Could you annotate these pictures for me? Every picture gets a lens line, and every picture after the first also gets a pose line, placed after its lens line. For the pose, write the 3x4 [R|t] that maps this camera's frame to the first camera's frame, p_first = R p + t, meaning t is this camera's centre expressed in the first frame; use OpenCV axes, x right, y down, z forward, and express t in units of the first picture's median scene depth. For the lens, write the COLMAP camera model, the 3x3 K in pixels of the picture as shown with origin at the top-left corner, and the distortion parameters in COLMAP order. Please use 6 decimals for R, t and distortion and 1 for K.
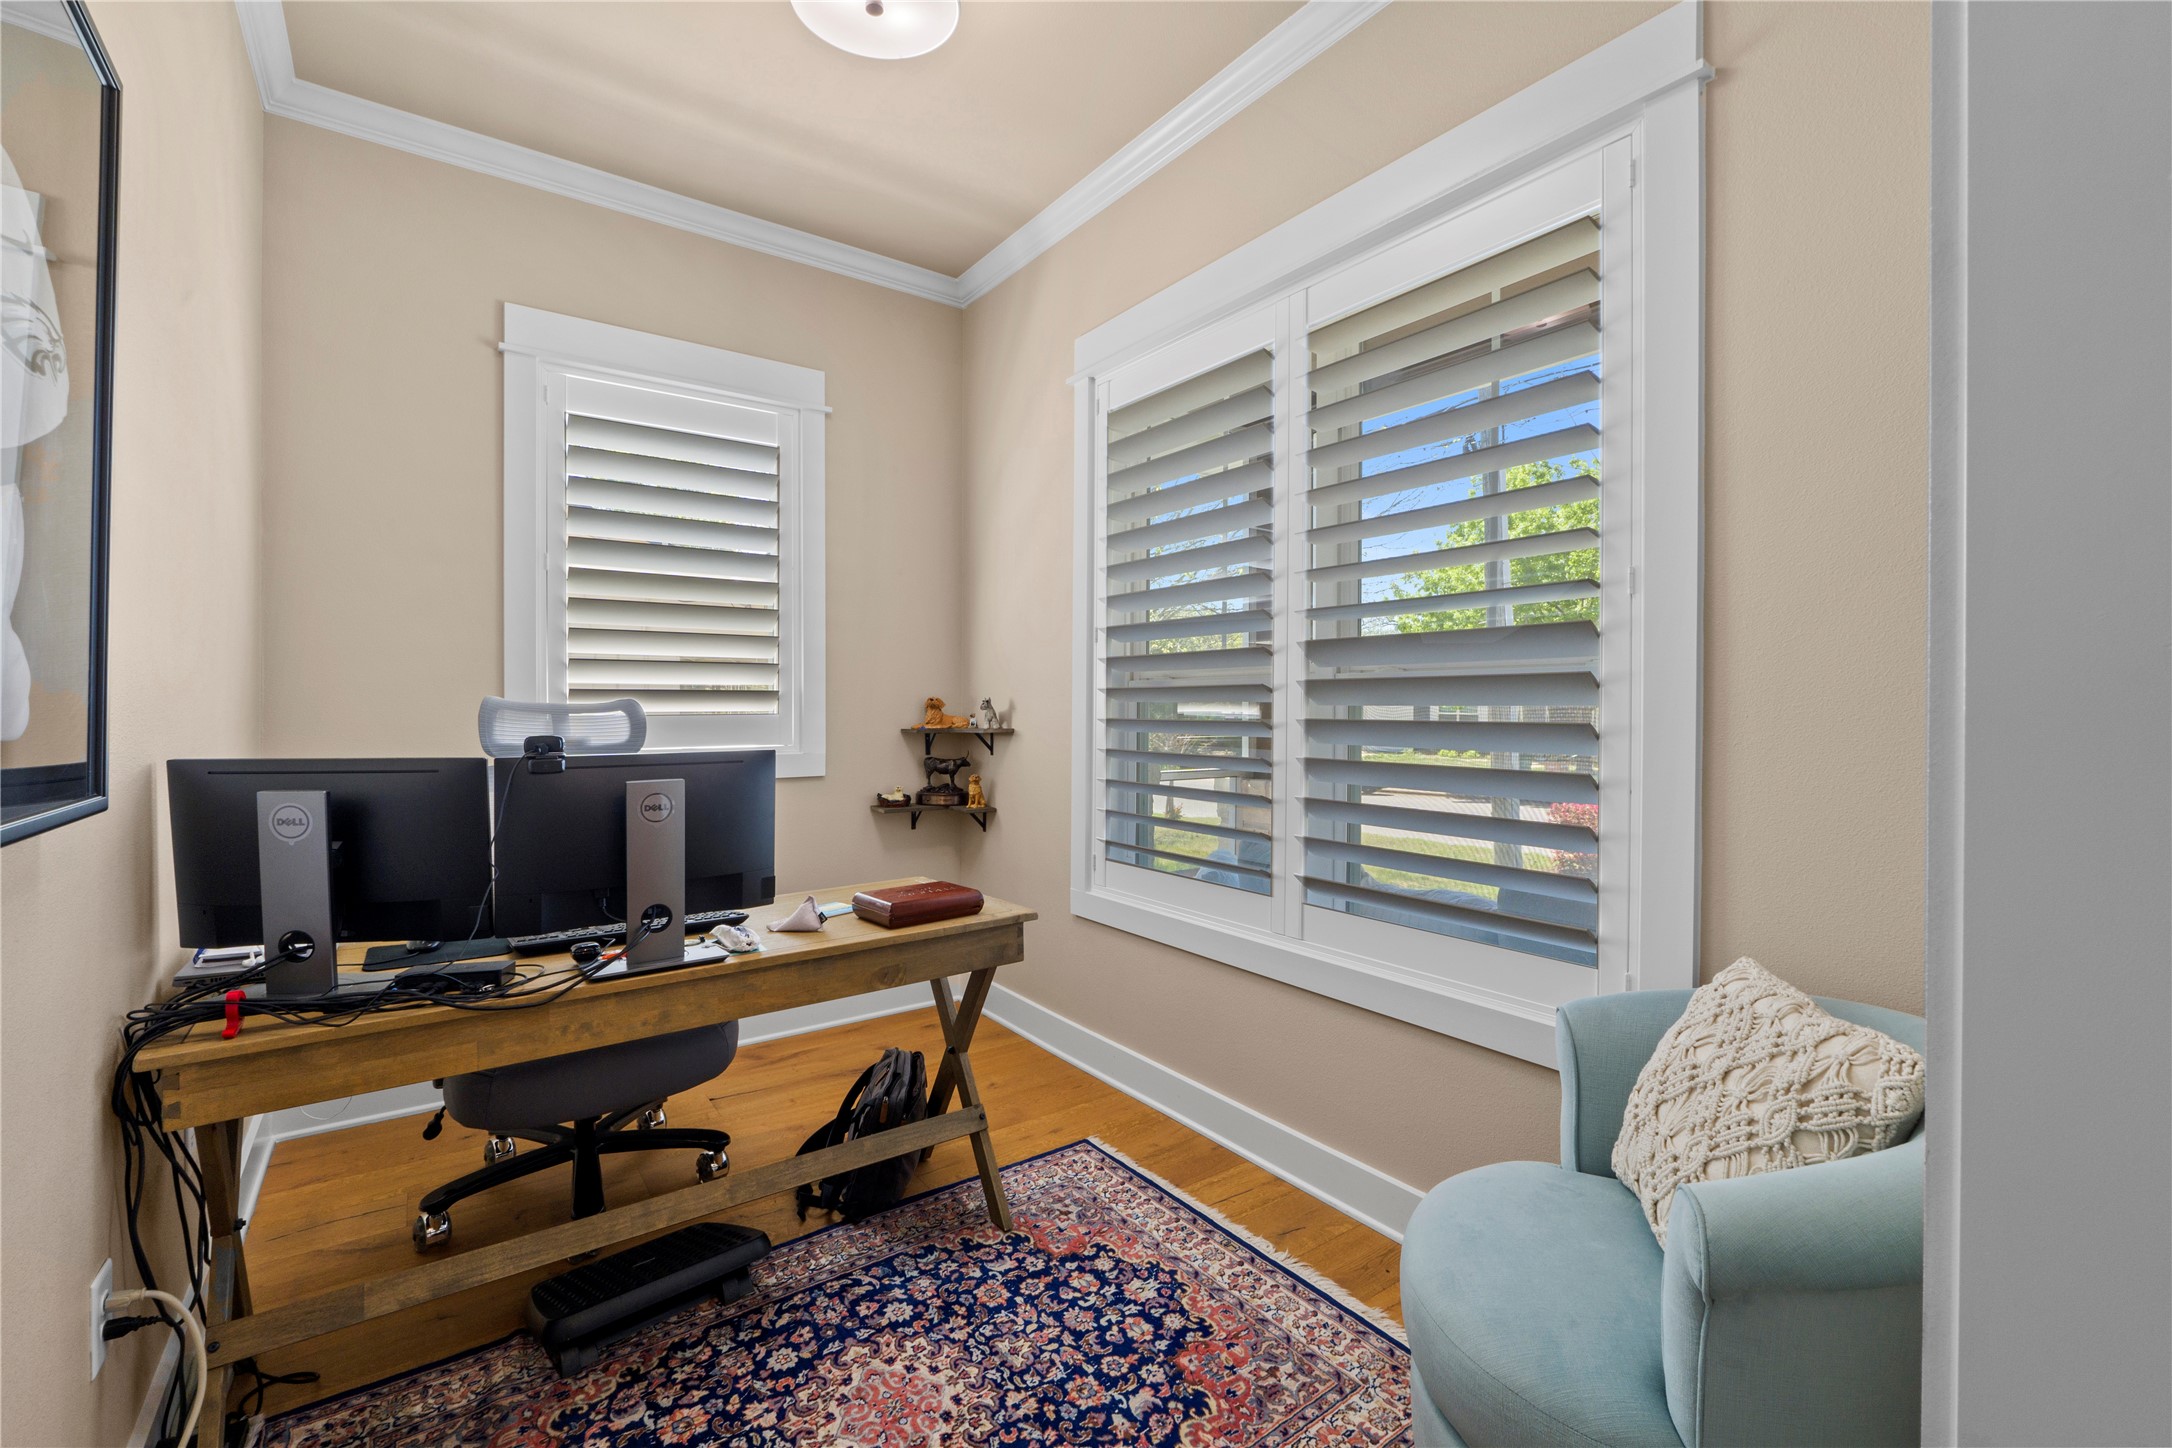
lens RADIAL K [[929.6, 0, 1084.7], [0, 929.6, 699.7], [0, 0, 1]] dist [-0.003934, -0.000417]
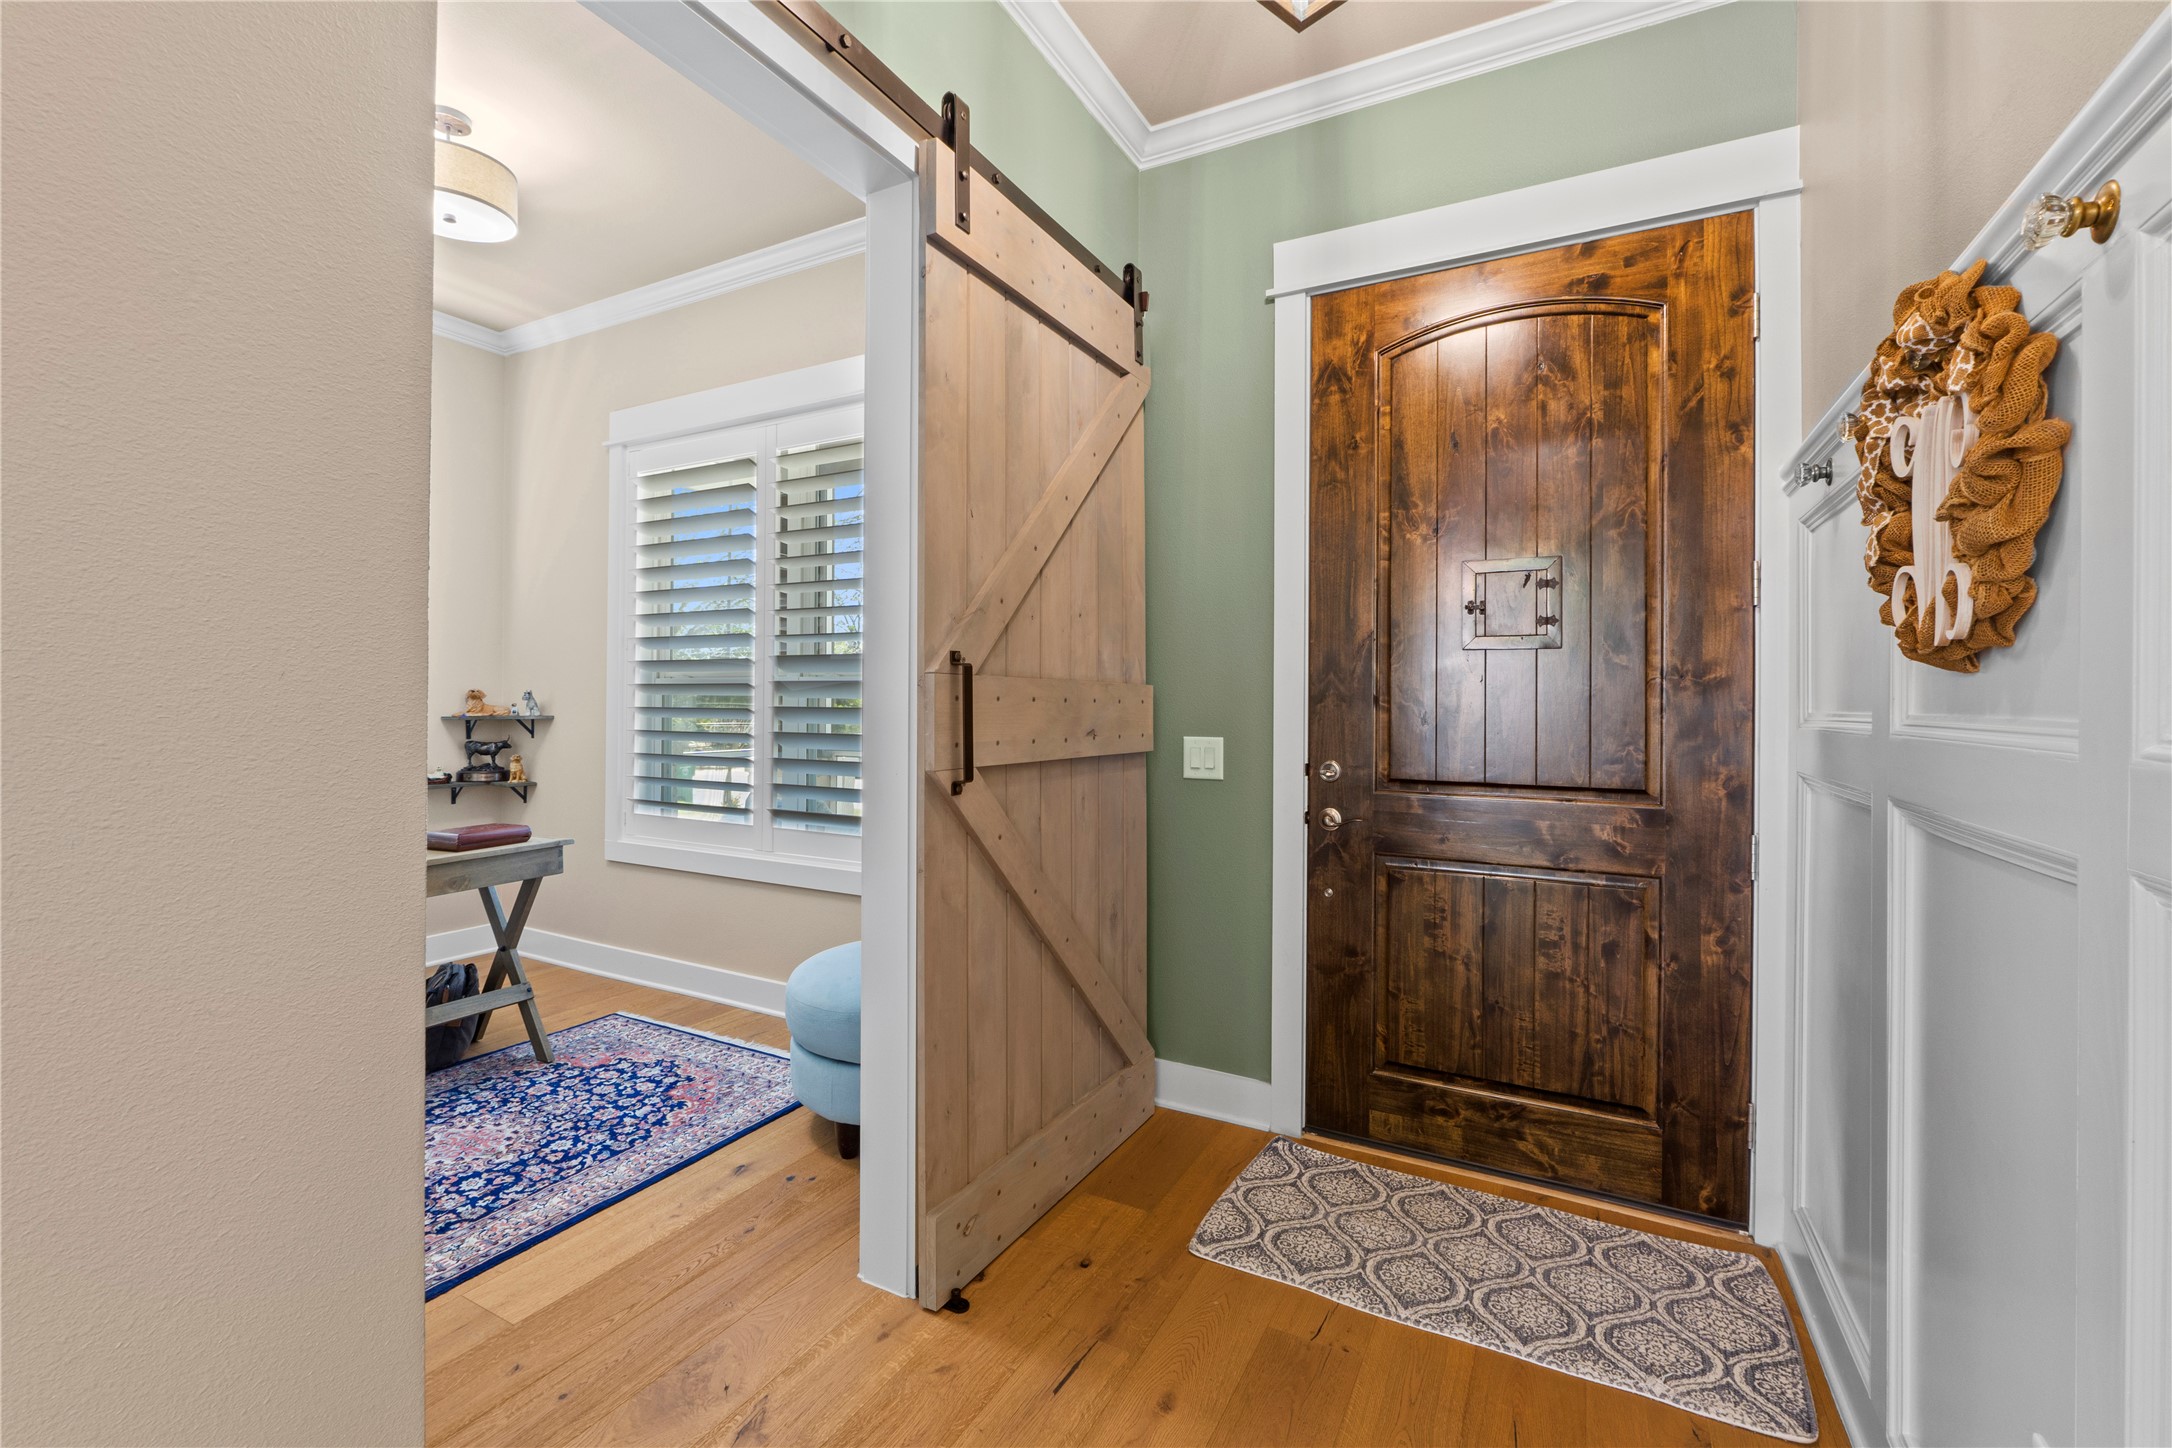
lens RADIAL K [[929.6, 0, 1084.7], [0, 929.6, 699.7], [0, 0, 1]] dist [-0.003934, -0.000417]
pose [[0.901344, 0.003300, 0.433092, 0.040389], [-0.006633, 0.999959, 0.006185, -0.003224], [-0.433054, -0.008447, 0.901328, -0.675845]]
